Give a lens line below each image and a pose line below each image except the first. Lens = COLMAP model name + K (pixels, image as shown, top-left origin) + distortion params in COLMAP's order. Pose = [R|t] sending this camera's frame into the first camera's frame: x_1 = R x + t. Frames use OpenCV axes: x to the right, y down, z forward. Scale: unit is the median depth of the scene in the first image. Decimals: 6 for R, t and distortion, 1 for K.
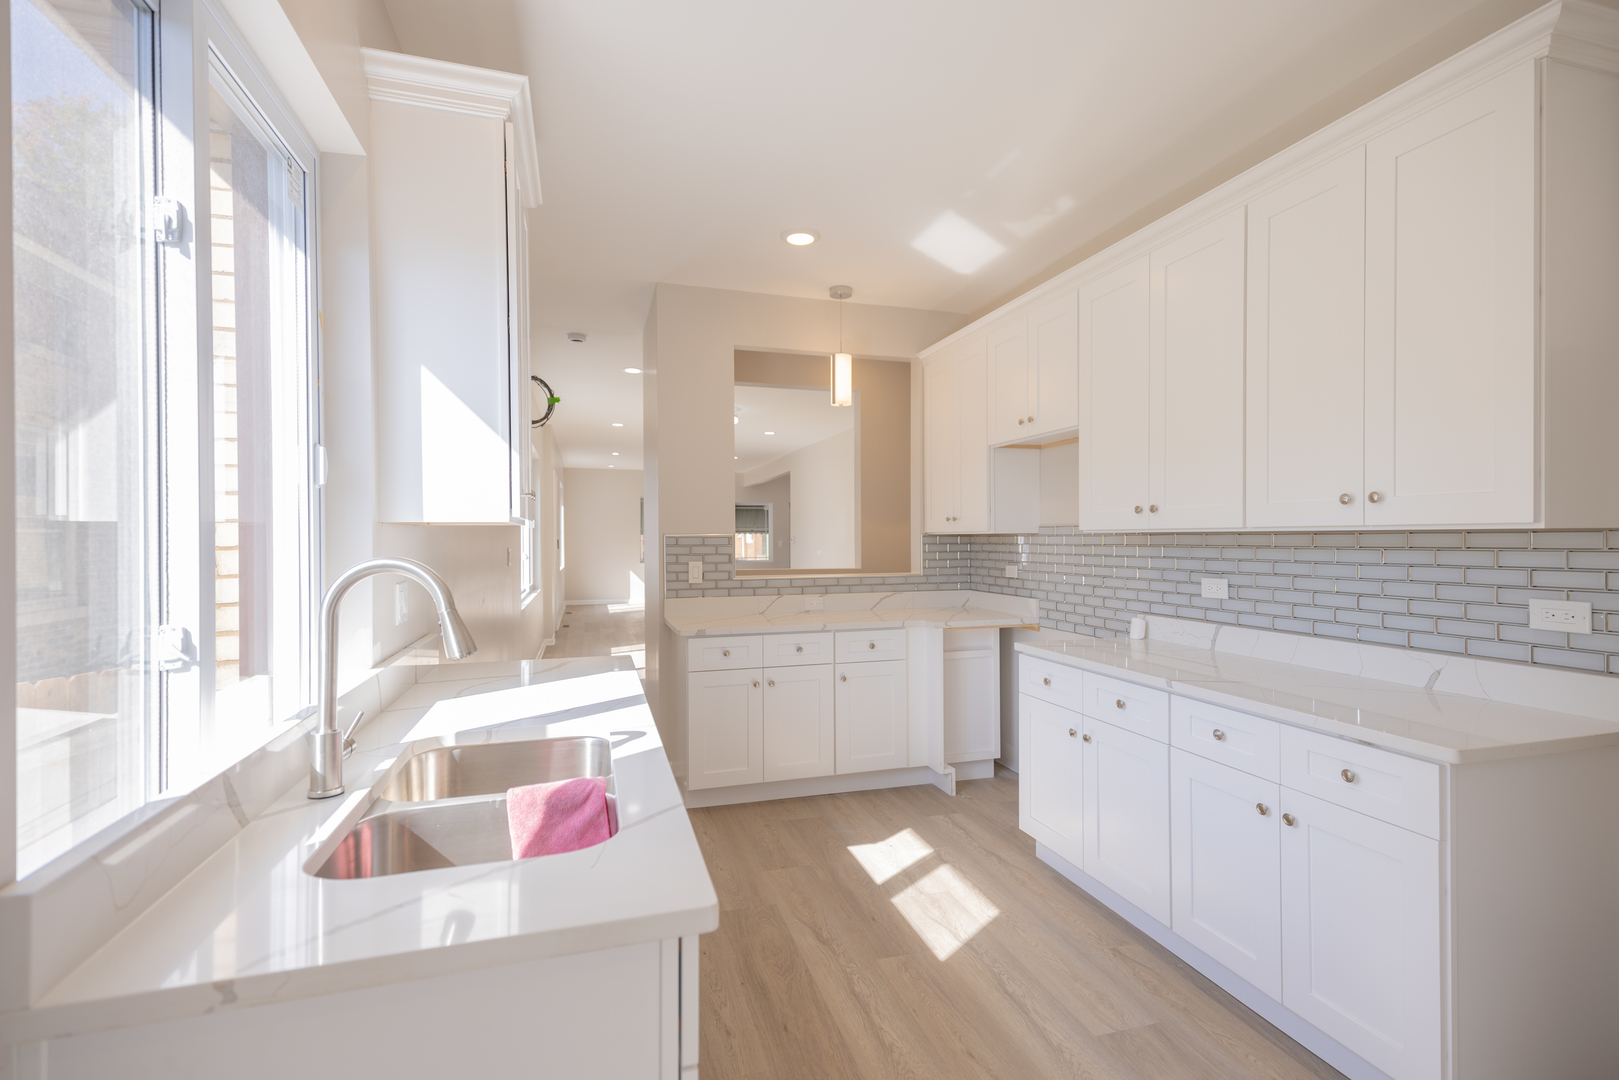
lens RADIAL K [[728.5, 0, 805.5], [0, 728.5, 537.0], [0, 0, 1]] dist [0.016584, -0.000150]
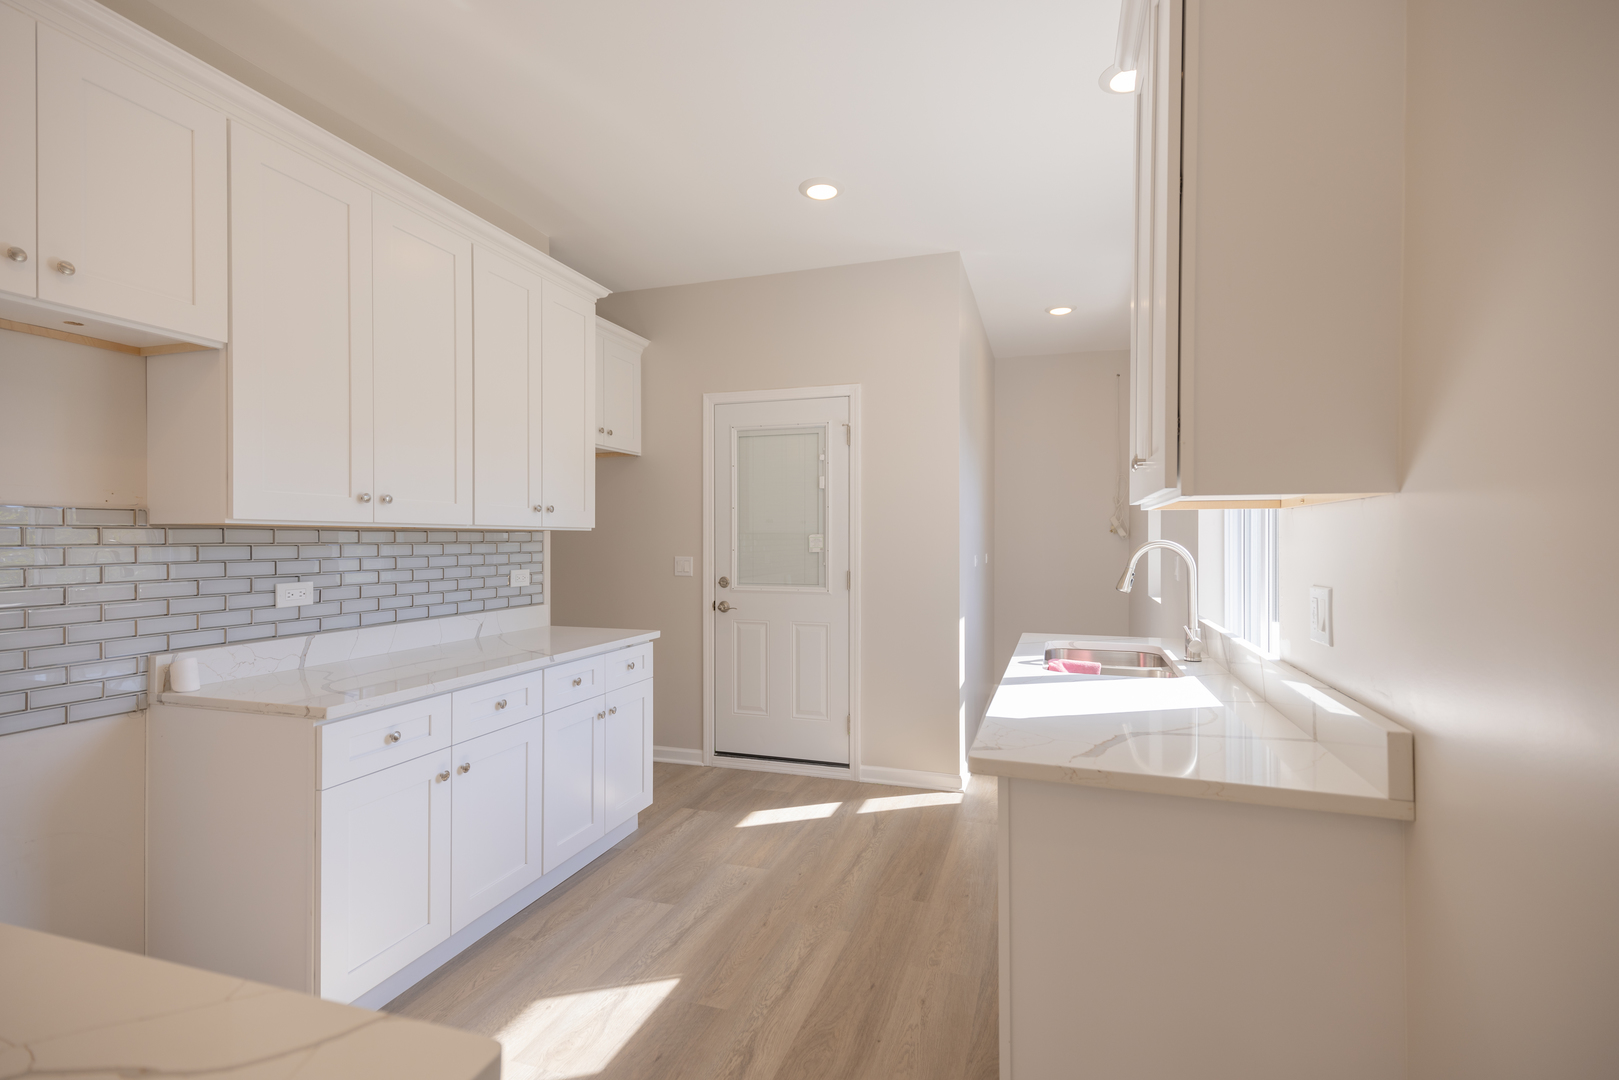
lens RADIAL K [[728.5, 0, 807.1], [0, 728.5, 543.5], [0, 0, 1]] dist [0.016584, -0.000150]
pose [[-0.810079, -0.005080, 0.586299, -0.513177], [-0.002045, 0.999981, 0.005839, 0.008182], [-0.586317, 0.003531, -0.810074, 1.707675]]
